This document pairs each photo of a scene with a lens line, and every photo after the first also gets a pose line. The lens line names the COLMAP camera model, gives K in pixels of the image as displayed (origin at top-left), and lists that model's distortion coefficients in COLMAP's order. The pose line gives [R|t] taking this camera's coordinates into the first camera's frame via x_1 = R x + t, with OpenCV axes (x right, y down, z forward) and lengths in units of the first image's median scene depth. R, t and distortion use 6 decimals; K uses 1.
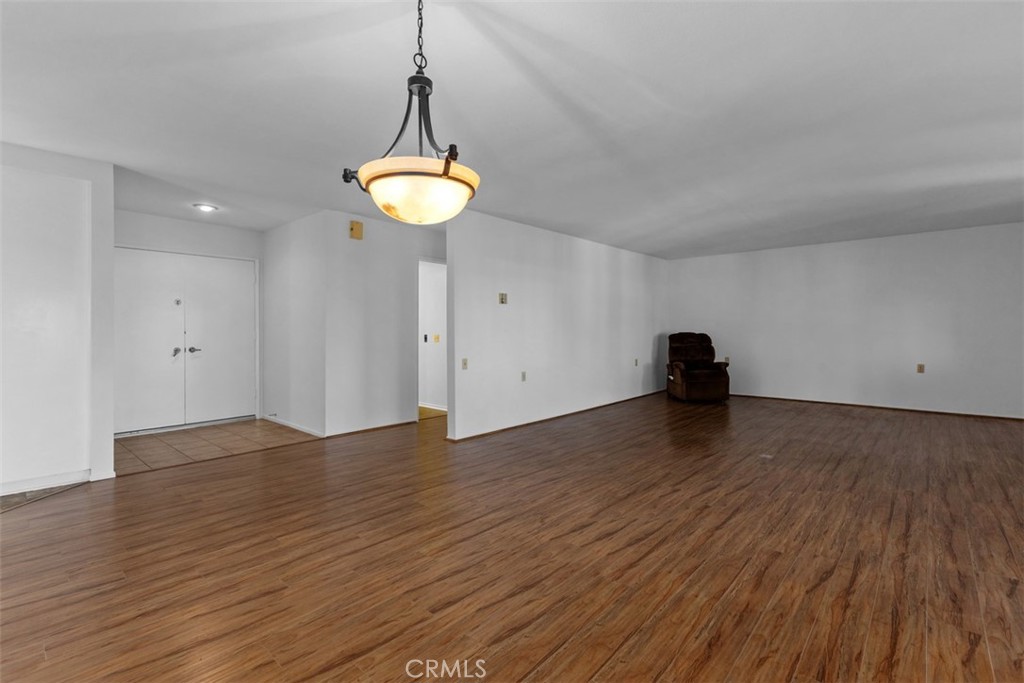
lens RADIAL K [[459.7, 0, 510.8], [0, 459.7, 328.6], [0, 0, 1]] dist [0.001957, -0.001650]
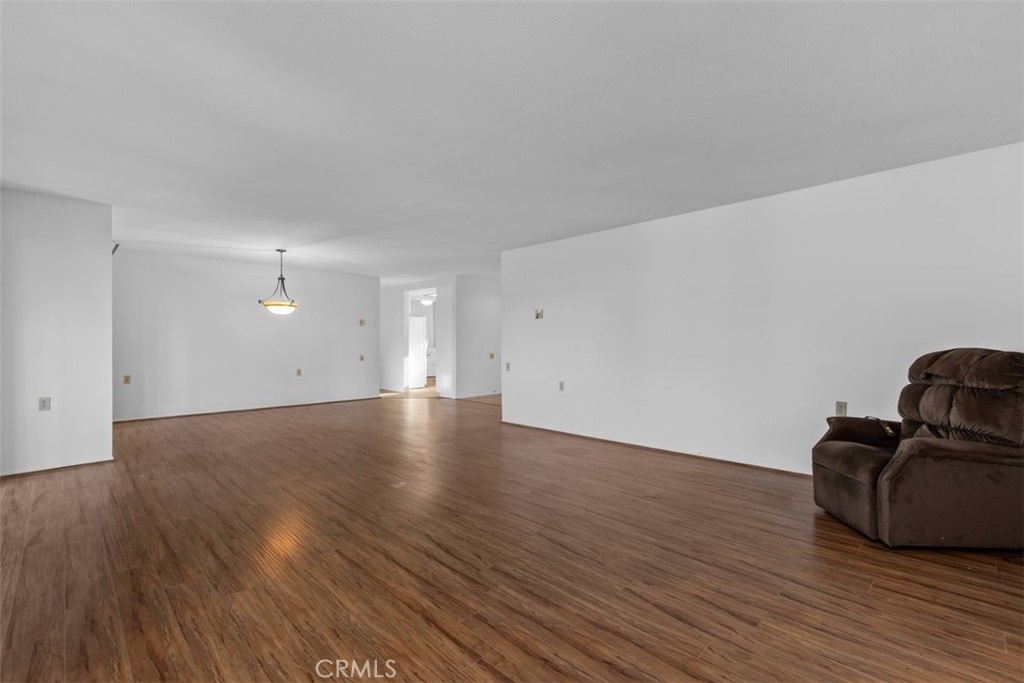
lens RADIAL K [[459.7, 0, 515.1], [0, 459.7, 335.0], [0, 0, 1]] dist [0.001957, -0.001650]
pose [[-0.052970, -0.012603, -0.998517, 2.363439], [0.004127, 0.999909, -0.012839, 0.004396], [0.998588, -0.004801, -0.052913, 2.108701]]
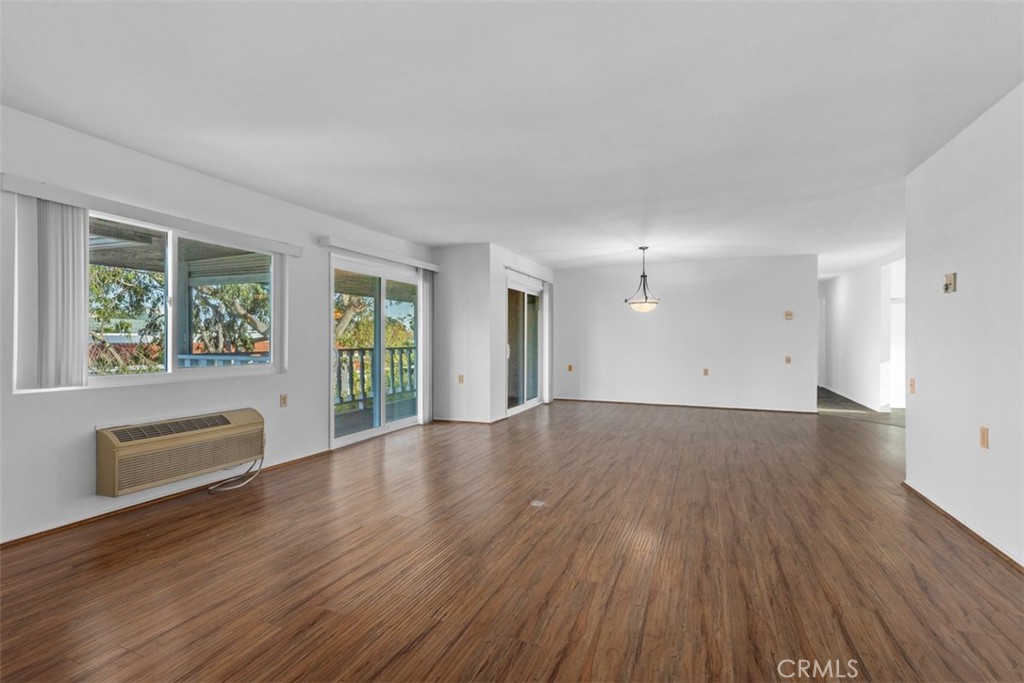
lens RADIAL K [[459.7, 0, 513.7], [0, 459.7, 340.7], [0, 0, 1]] dist [0.001957, -0.001650]
pose [[-0.943394, 0.003521, -0.331655, 1.398944], [0.004215, 0.999990, -0.001375, 0.009386], [0.331647, -0.002696, -0.943400, 2.842048]]
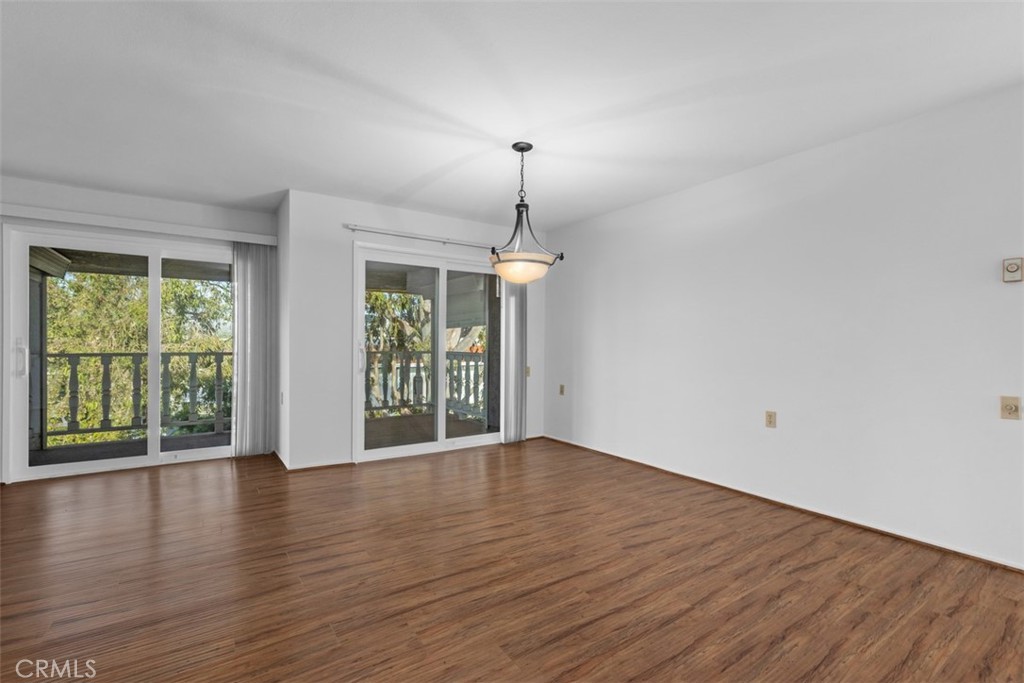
lens RADIAL K [[459.7, 0, 517.7], [0, 459.7, 350.5], [0, 0, 1]] dist [0.001957, -0.001650]
pose [[-0.972587, -0.008105, 0.232397, -0.402687], [-0.006238, 0.999942, 0.008769, 0.013944], [-0.232455, 0.007079, -0.972581, 1.847953]]
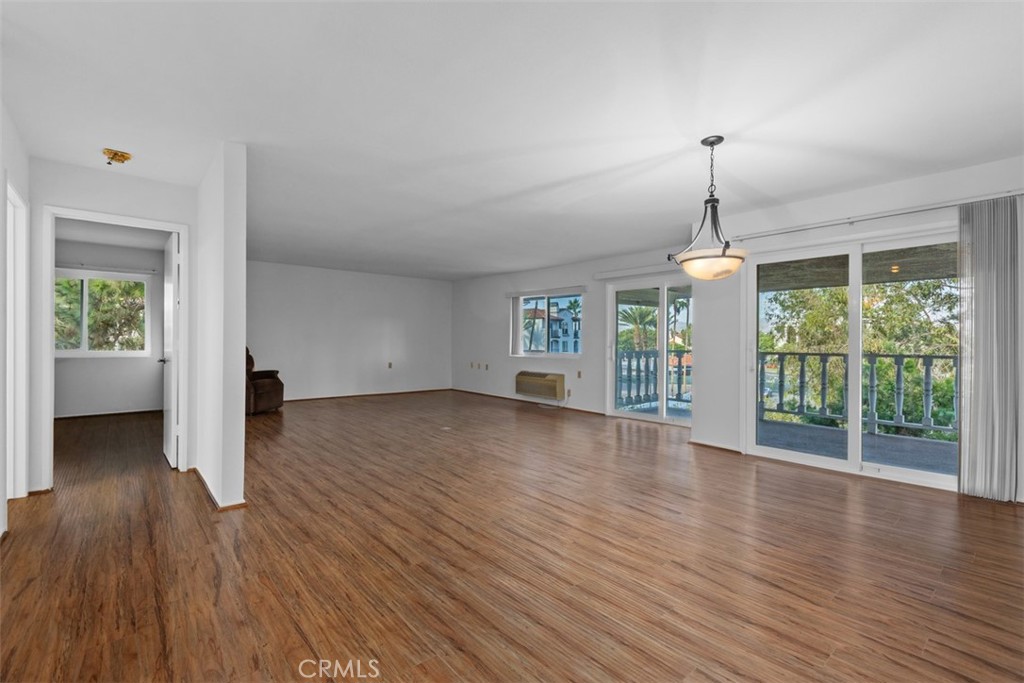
lens RADIAL K [[459.7, 0, 514.6], [0, 459.7, 342.3], [0, 0, 1]] dist [0.001957, -0.001650]
pose [[0.129103, 0.001077, 0.991631, -1.366941], [-0.011901, 0.999929, 0.000464, 0.015409], [-0.991560, -0.011861, 0.129106, 1.016164]]
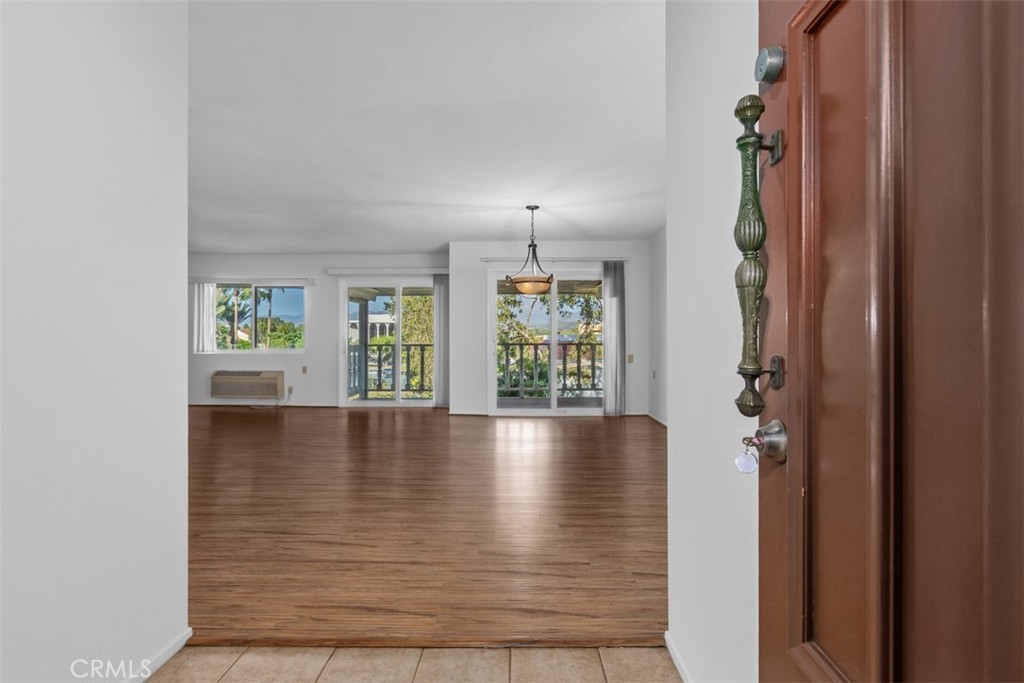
lens RADIAL K [[508.2, 0, 518.1], [0, 508.2, 341.5], [0, 0, 1]] dist [-0.016347, -0.000401]
pose [[-0.660017, -0.002085, 0.751248, -1.641883], [-0.003410, 0.999994, -0.000221, 0.038652], [-0.751243, -0.002707, -0.660020, 2.076383]]
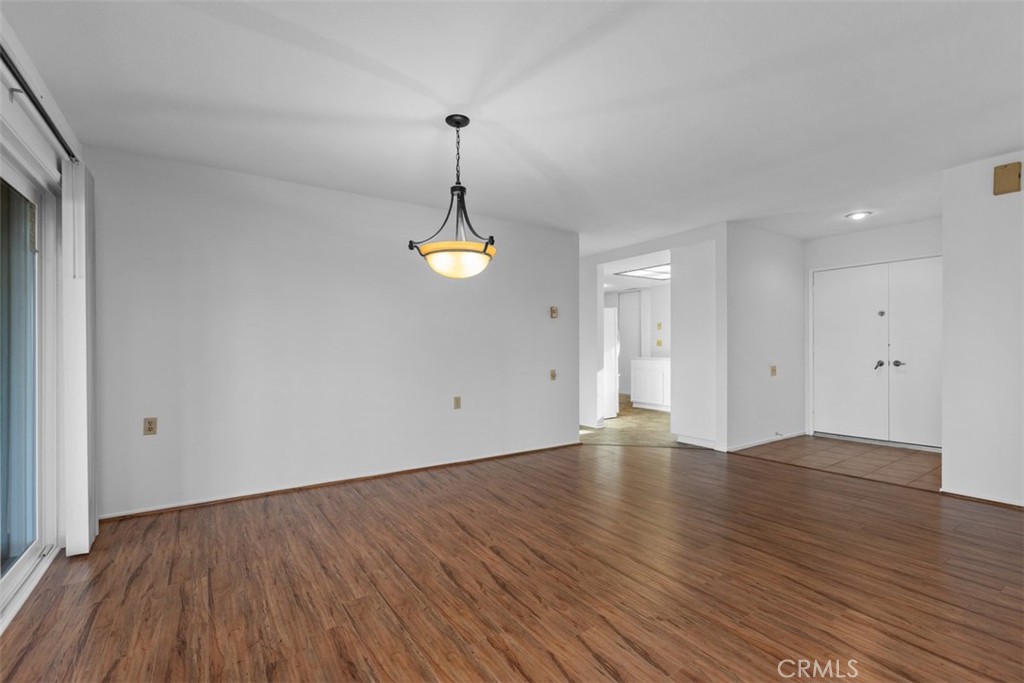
lens RADIAL K [[459.7, 0, 517.1], [0, 459.7, 350.4], [0, 0, 1]] dist [0.001957, -0.001650]
pose [[-0.237432, 0.008607, -0.971366, 0.855506], [0.012861, 0.999901, 0.005716, 0.010314], [0.971319, -0.011135, -0.237519, 1.044909]]
